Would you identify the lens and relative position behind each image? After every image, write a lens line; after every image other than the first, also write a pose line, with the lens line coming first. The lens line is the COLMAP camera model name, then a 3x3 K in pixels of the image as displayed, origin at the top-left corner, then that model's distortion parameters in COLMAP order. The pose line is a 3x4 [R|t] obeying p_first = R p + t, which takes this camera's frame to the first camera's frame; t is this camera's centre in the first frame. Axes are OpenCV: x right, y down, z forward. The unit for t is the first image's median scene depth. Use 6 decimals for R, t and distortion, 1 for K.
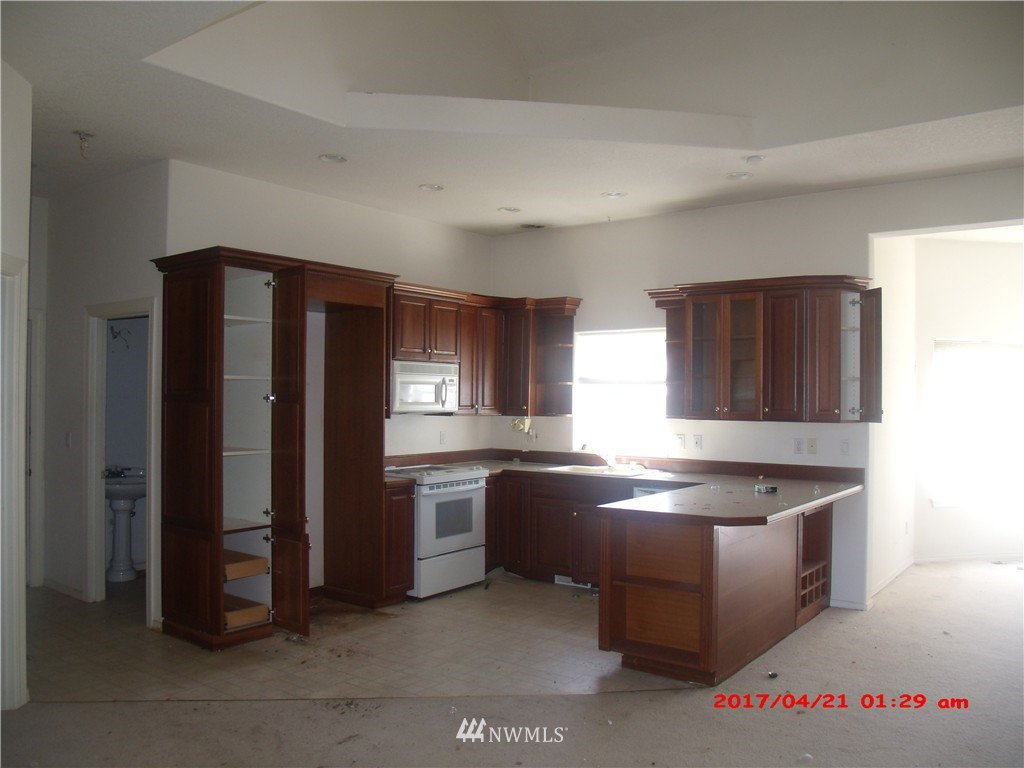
lens RADIAL K [[827.7, 0, 488.9], [0, 827.7, 386.6], [0, 0, 1]] dist [-0.115348, 0.085215]
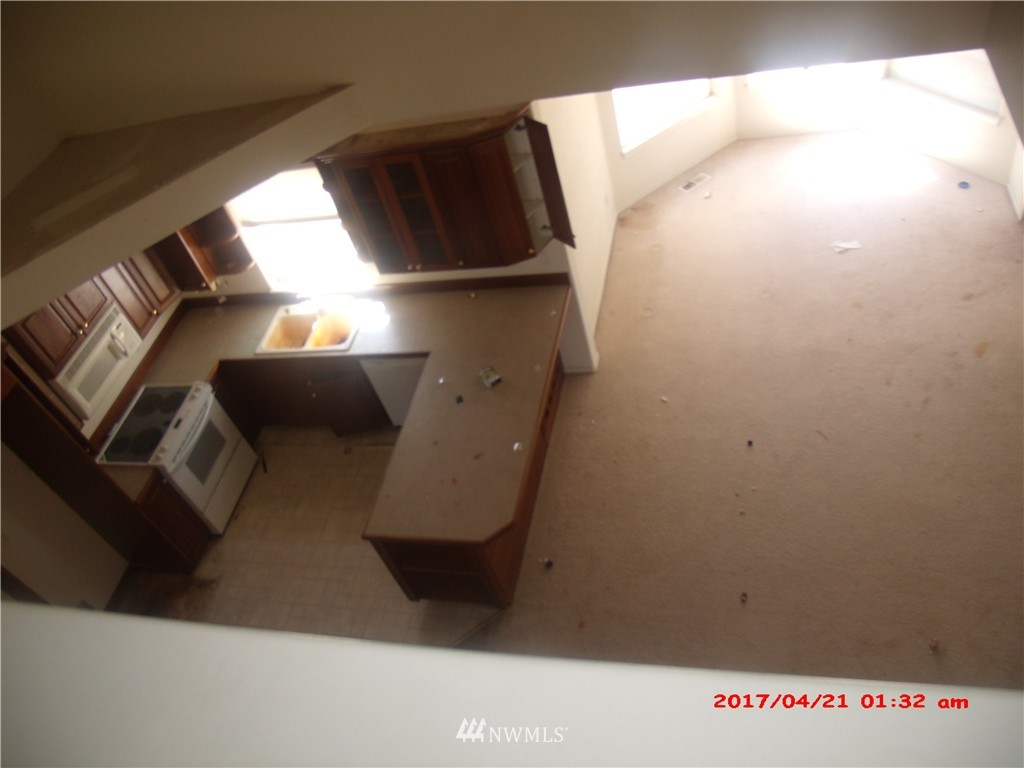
lens RADIAL K [[827.7, 0, 488.9], [0, 827.7, 386.6], [0, 0, 1]] dist [-0.115348, 0.085215]
pose [[0.872653, -0.472170, 0.124625, 0.169175], [0.257546, 0.661815, 0.704040, -0.498097], [-0.414905, -0.582286, 0.699140, 0.224976]]
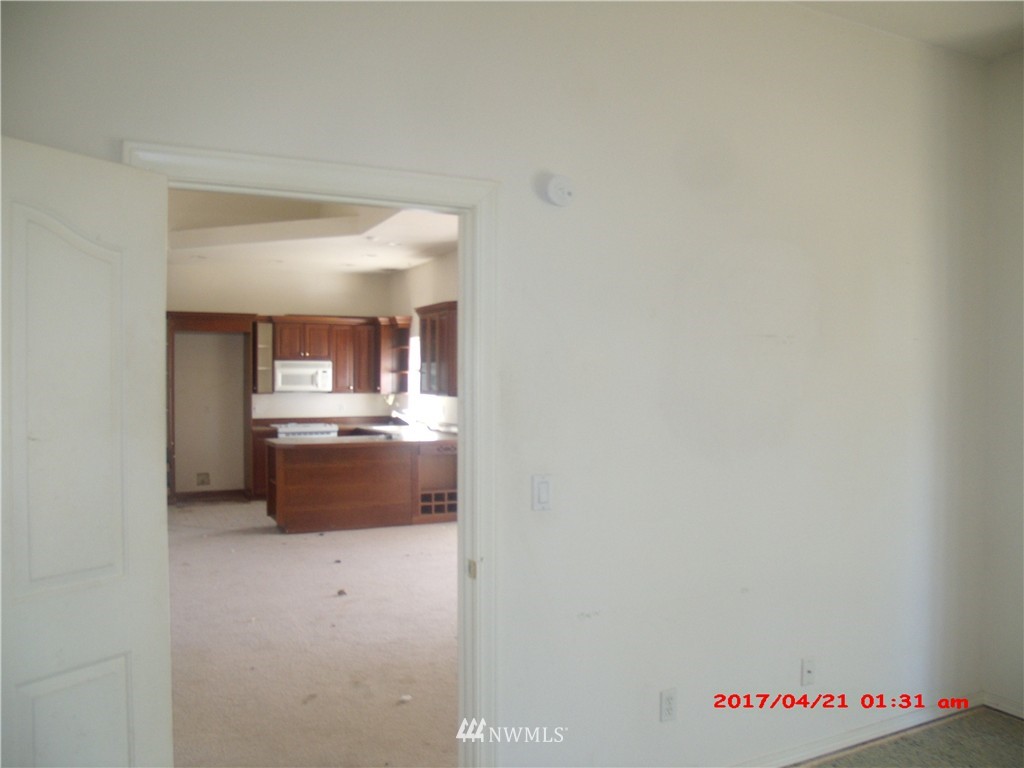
lens RADIAL K [[827.7, 0, 488.9], [0, 827.7, 386.6], [0, 0, 1]] dist [-0.115348, 0.085215]
pose [[0.881829, -0.008092, -0.471501, 1.086492], [0.012941, 0.999891, 0.007041, 0.015635], [0.471393, -0.012310, 0.881838, -0.305219]]
